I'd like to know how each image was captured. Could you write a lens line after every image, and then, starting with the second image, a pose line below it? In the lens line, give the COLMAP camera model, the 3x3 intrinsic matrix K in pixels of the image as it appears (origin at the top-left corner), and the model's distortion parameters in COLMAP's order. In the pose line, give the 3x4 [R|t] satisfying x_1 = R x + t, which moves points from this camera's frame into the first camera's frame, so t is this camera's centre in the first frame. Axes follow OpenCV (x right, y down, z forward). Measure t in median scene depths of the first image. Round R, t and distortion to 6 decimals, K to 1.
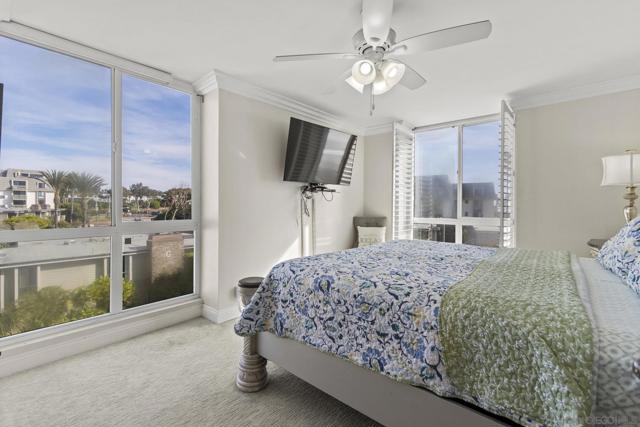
lens RADIAL K [[291.6, 0, 314.8], [0, 291.6, 210.3], [0, 0, 1]] dist [0.006157, -0.002029]
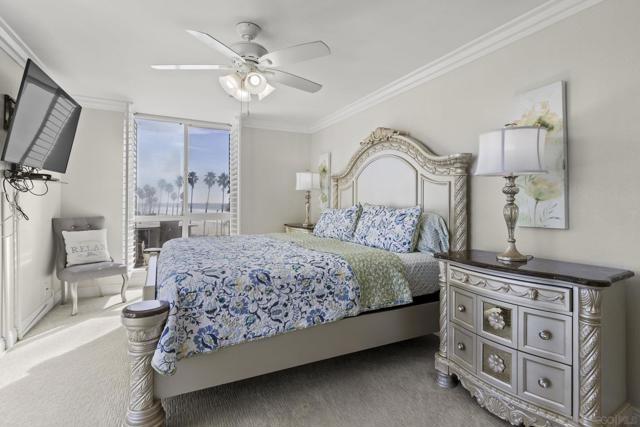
lens RADIAL K [[315.5, 0, 325.5], [0, 315.5, 208.1], [0, 0, 1]] dist [0.013253, -0.001820]
pose [[0.364126, -0.019330, 0.931149, -0.994600], [0.012153, 0.999798, 0.016003, -0.017049], [-0.931270, 0.005489, 0.364287, 0.366401]]
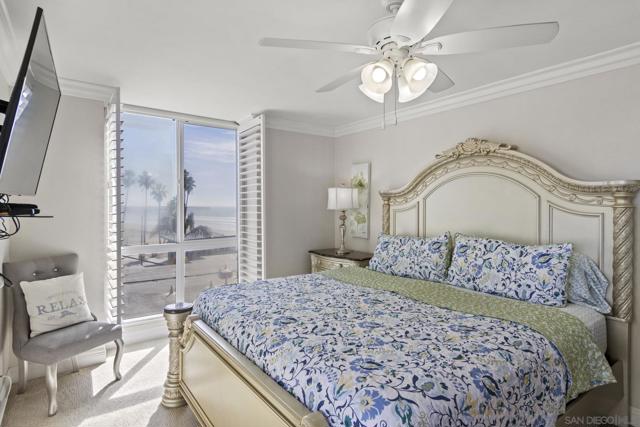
lens RADIAL K [[343.4, 0, 322.2], [0, 343.4, 212.7], [0, 0, 1]] dist [0.006374, -0.001131]
pose [[0.195013, -0.027188, 0.980424, -0.854841], [0.014239, 0.999589, 0.024887, -0.182163], [-0.980697, 0.009107, 0.195320, 1.259973]]
